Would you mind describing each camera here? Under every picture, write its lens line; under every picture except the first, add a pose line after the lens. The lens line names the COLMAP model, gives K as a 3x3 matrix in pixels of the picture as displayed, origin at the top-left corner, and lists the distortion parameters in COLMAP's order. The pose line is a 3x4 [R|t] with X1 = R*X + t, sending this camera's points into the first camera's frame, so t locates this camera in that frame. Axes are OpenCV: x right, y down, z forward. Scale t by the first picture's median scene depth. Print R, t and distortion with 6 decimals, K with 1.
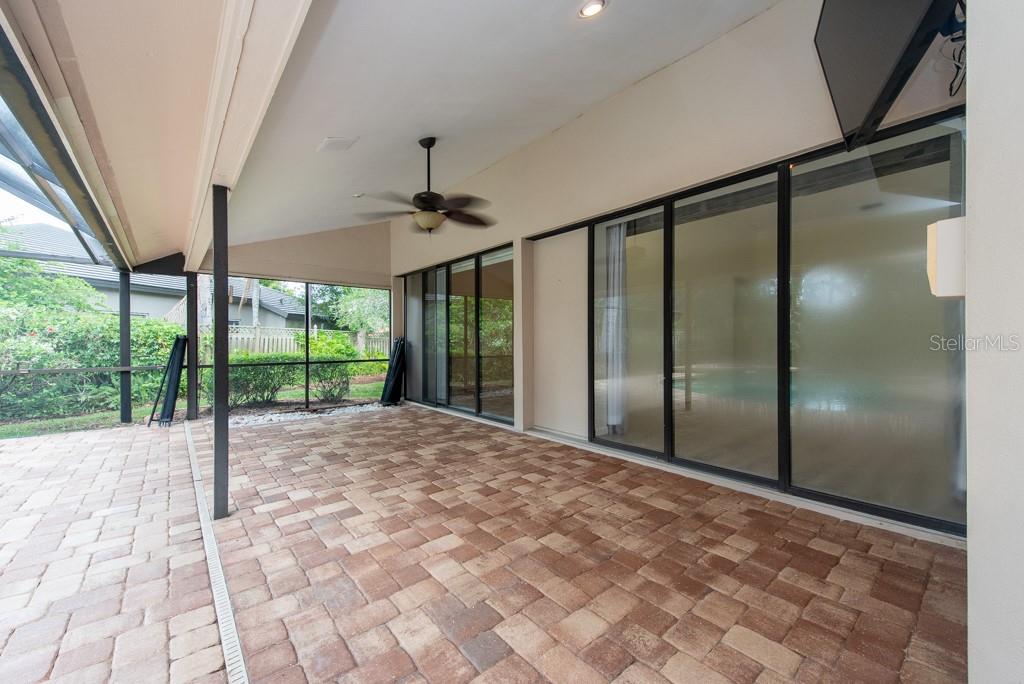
lens RADIAL K [[406.9, 0, 518.9], [0, 406.9, 343.8], [0, 0, 1]] dist [0.012941, -0.001532]
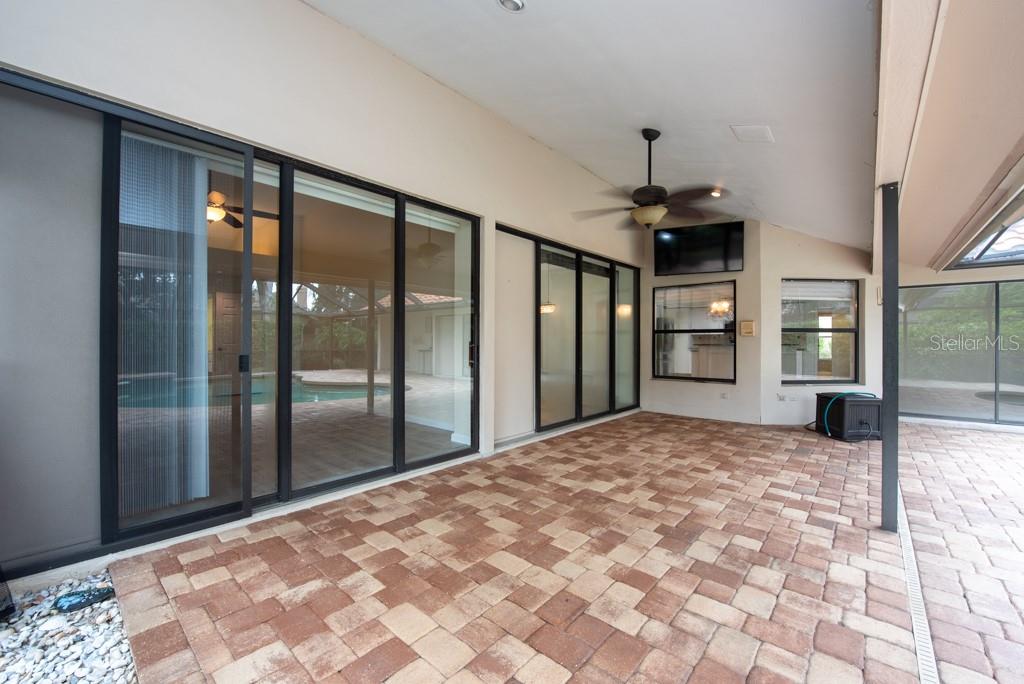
lens RADIAL K [[406.9, 0, 521.9], [0, 406.9, 342.6], [0, 0, 1]] dist [0.012941, -0.001532]
pose [[-0.160656, -0.002254, 0.987008, -1.170711], [-0.002479, 0.999995, 0.001880, -0.016532], [-0.987007, -0.002145, -0.160661, 1.525147]]
